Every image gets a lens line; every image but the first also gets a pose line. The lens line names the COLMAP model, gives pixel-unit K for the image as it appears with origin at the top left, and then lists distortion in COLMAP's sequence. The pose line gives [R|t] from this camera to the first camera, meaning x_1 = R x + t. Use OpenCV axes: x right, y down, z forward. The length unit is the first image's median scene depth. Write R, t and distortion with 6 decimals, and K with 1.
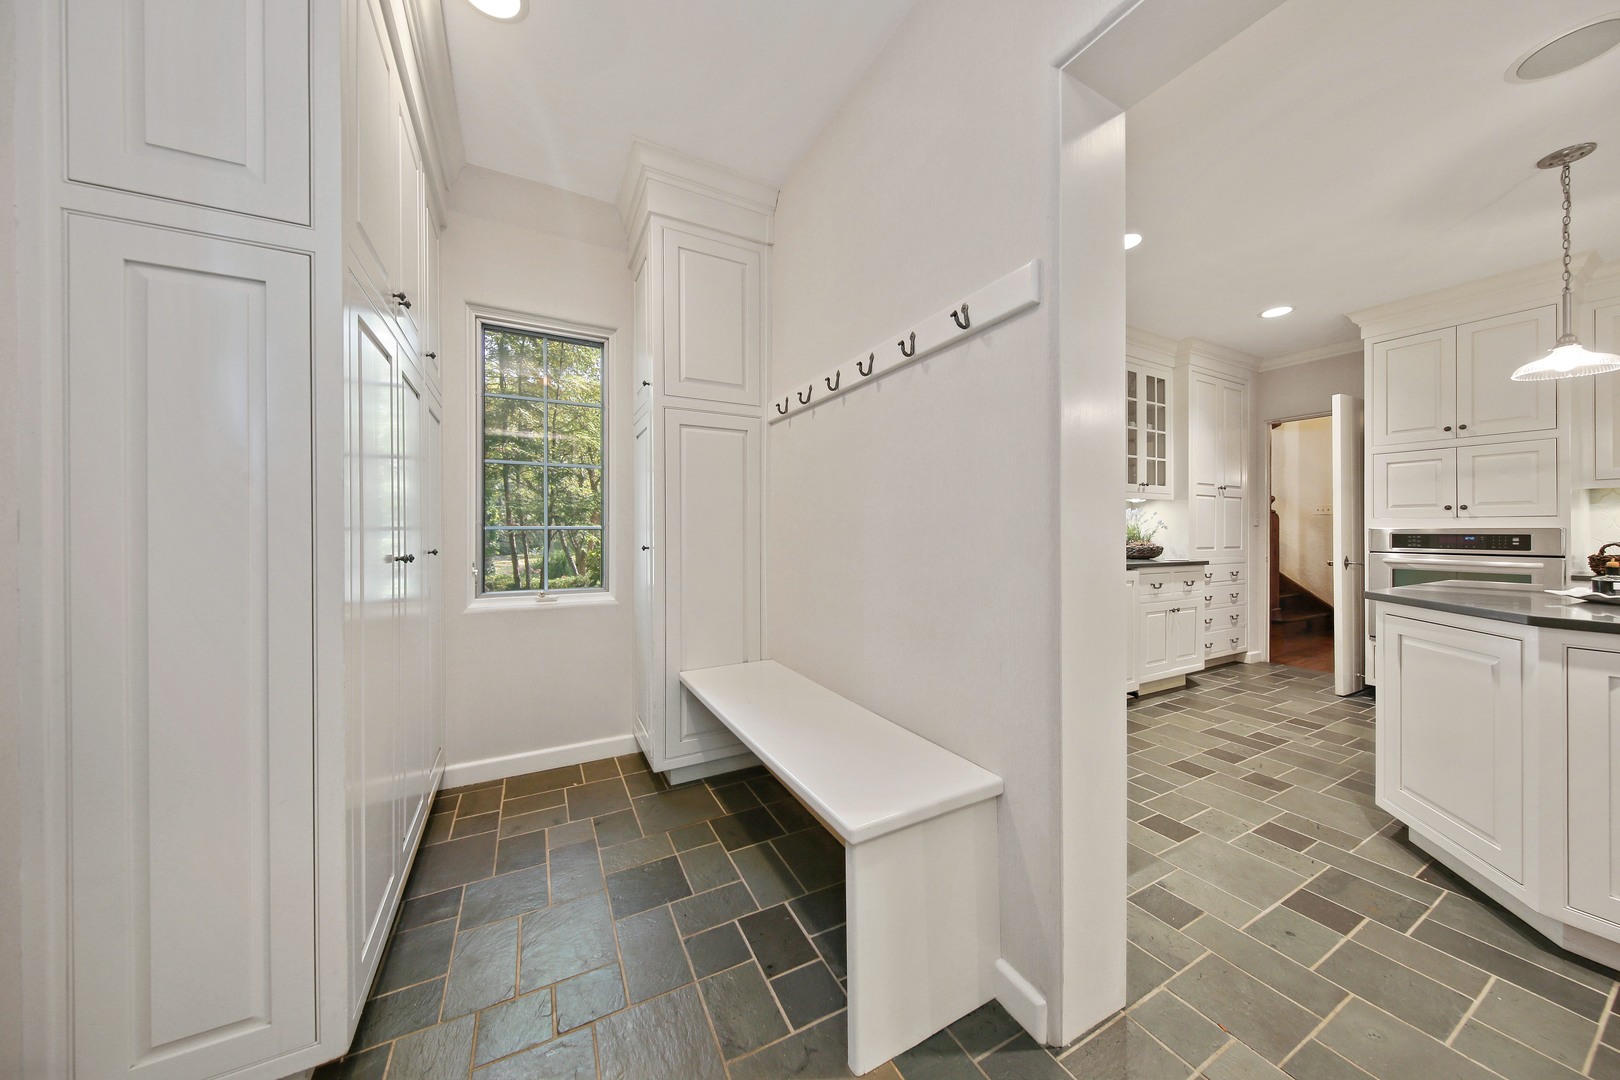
lens RADIAL K [[537.6, 0, 813.1], [0, 537.6, 534.3], [0, 0, 1]] dist [-0.001191, -0.000056]
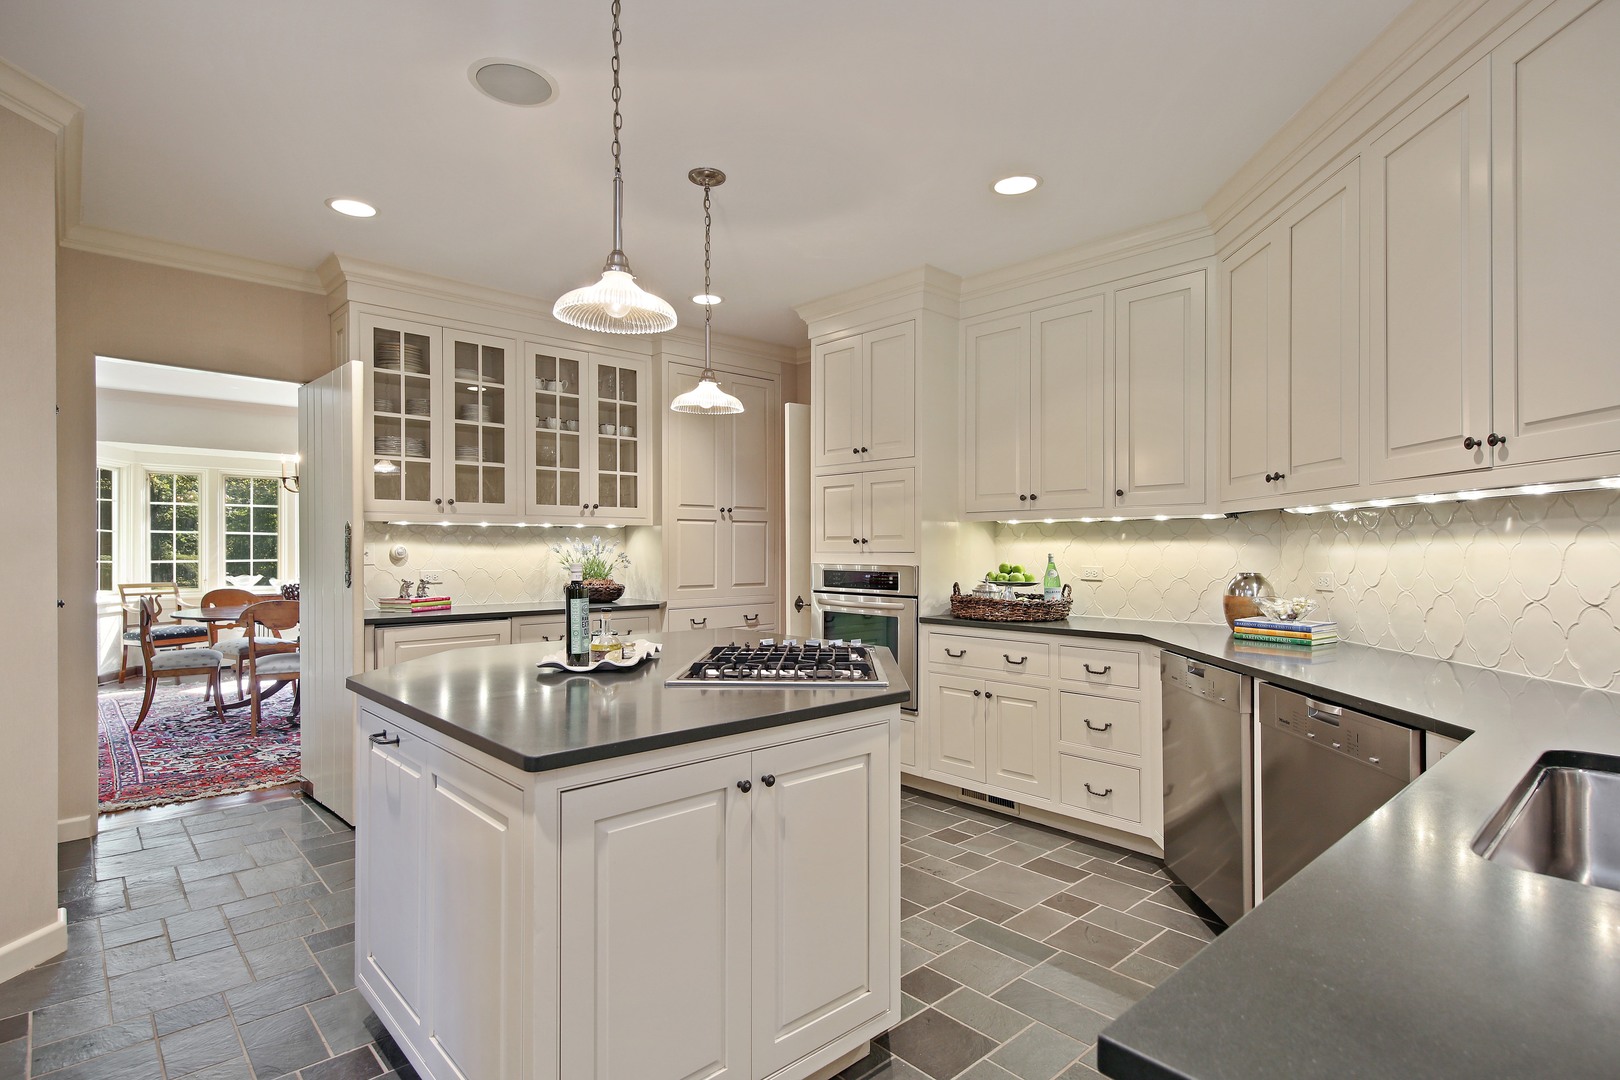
lens RADIAL K [[819.6, 0, 808.0], [0, 819.6, 550.3], [0, 0, 1]] dist [0.003951, 0.000326]
pose [[0.969815, 0.000317, 0.243843, 0.633255], [0.001169, 0.999982, -0.005948, -0.021560], [-0.243841, 0.006053, 0.969796, -0.221776]]
